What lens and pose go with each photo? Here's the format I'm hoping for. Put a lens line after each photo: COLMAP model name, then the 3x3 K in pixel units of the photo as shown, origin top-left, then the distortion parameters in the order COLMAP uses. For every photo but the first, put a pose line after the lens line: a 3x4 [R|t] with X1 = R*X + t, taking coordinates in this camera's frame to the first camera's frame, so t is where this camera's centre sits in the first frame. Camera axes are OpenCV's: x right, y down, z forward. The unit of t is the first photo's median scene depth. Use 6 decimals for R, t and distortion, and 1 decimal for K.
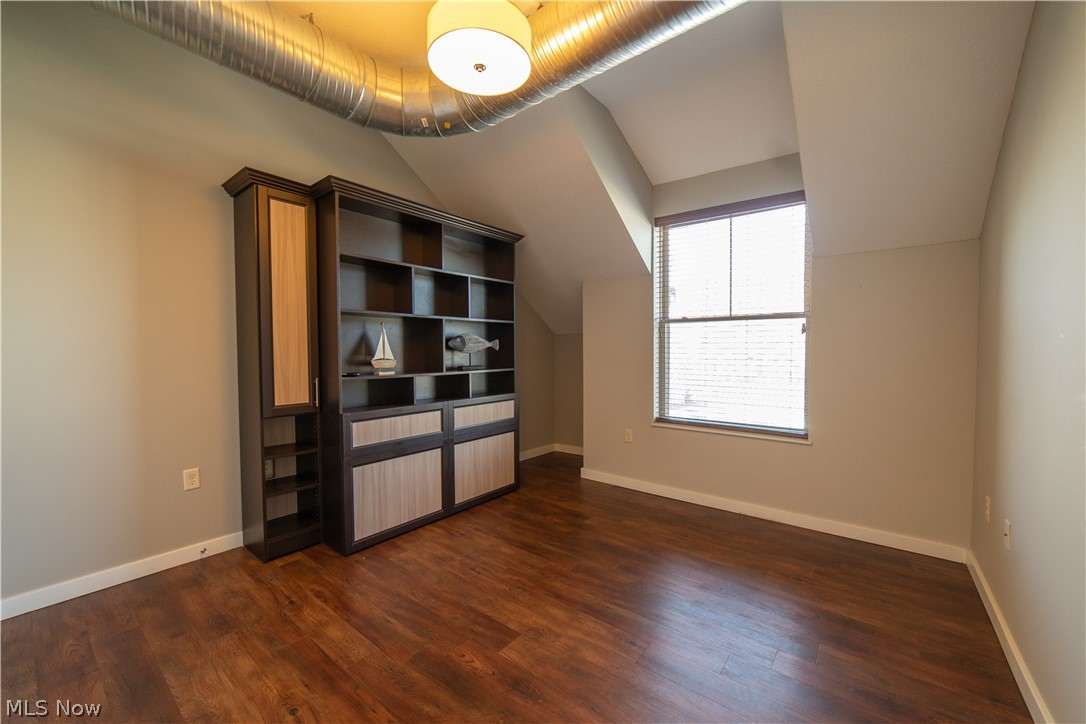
lens RADIAL K [[424.3, 0, 543.0], [0, 424.3, 362.0], [0, 0, 1]] dist [-0.024986, 0.010540]
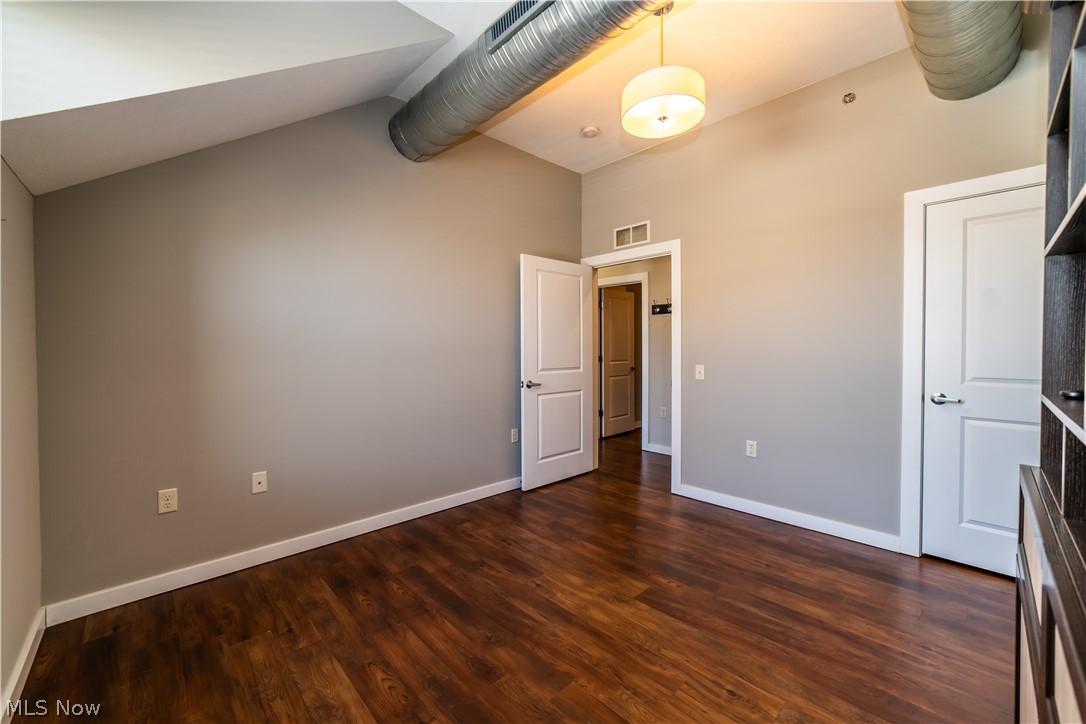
lens RADIAL K [[419.3, 0, 543.4], [0, 419.3, 363.0], [0, 0, 1]] dist [-0.024633, 0.009645]
pose [[-0.989895, -0.001632, 0.141792, 0.026738], [0.007890, 0.997751, 0.066564, -0.041499], [-0.141582, 0.067010, -0.987656, 1.913076]]
